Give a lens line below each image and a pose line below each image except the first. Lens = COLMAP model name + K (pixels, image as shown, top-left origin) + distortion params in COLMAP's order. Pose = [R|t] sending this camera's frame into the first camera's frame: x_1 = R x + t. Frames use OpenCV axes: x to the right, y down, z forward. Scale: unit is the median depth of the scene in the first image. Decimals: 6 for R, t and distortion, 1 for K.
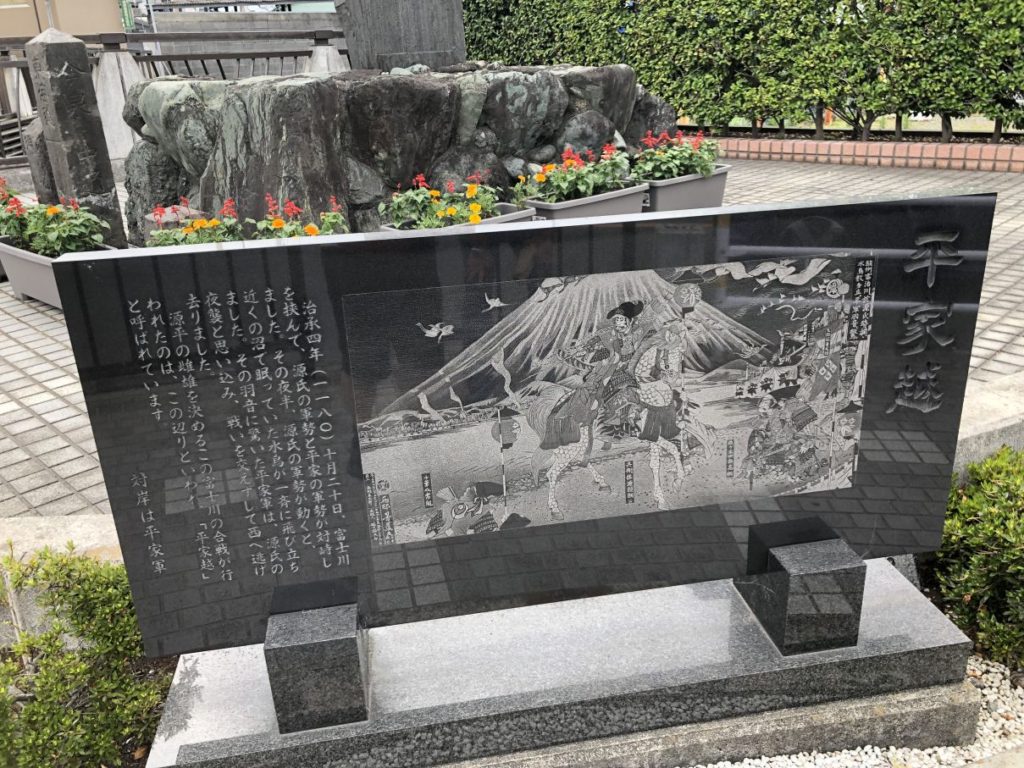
lens RADIAL K [[851.3, 0, 512.0], [0, 851.3, 384.0], [0, 0, 1]] dist [0.000670, -0.006971]
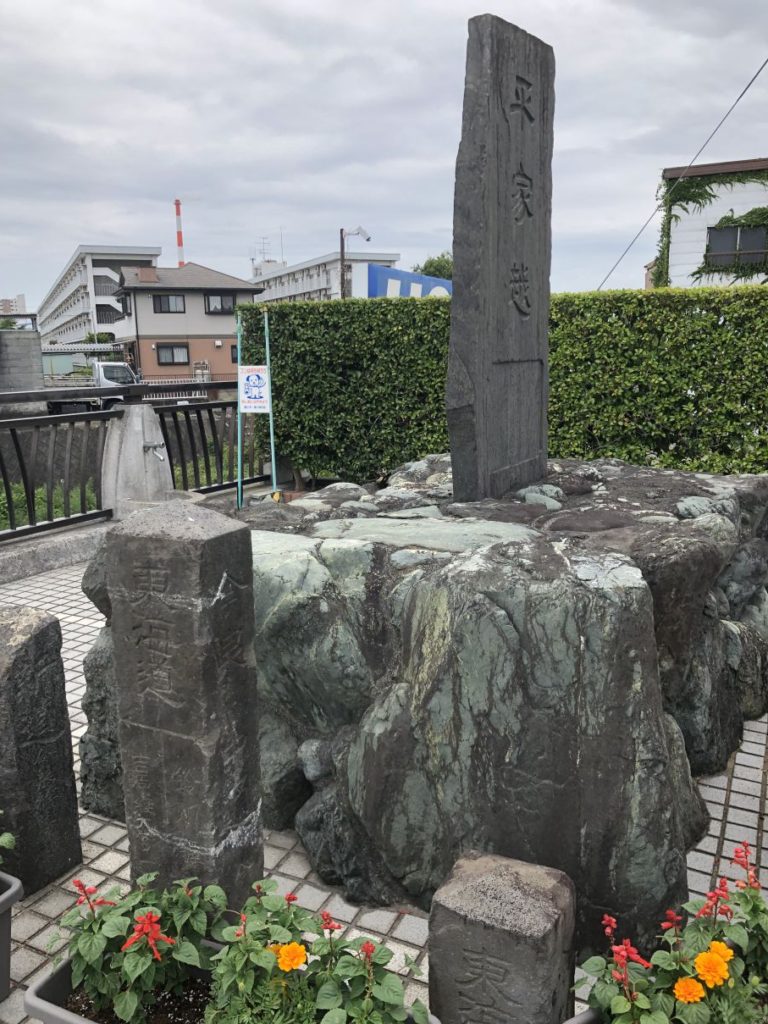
lens RADIAL K [[851.3, 0, 384.0], [0, 851.3, 512.0], [0, 0, 1]] dist [0.000670, -0.006971]
pose [[0.951675, -0.036476, 0.304932, -0.316179], [0.097290, 0.977588, -0.186697, -0.170651], [-0.291288, 0.207342, 0.933895, 0.288314]]
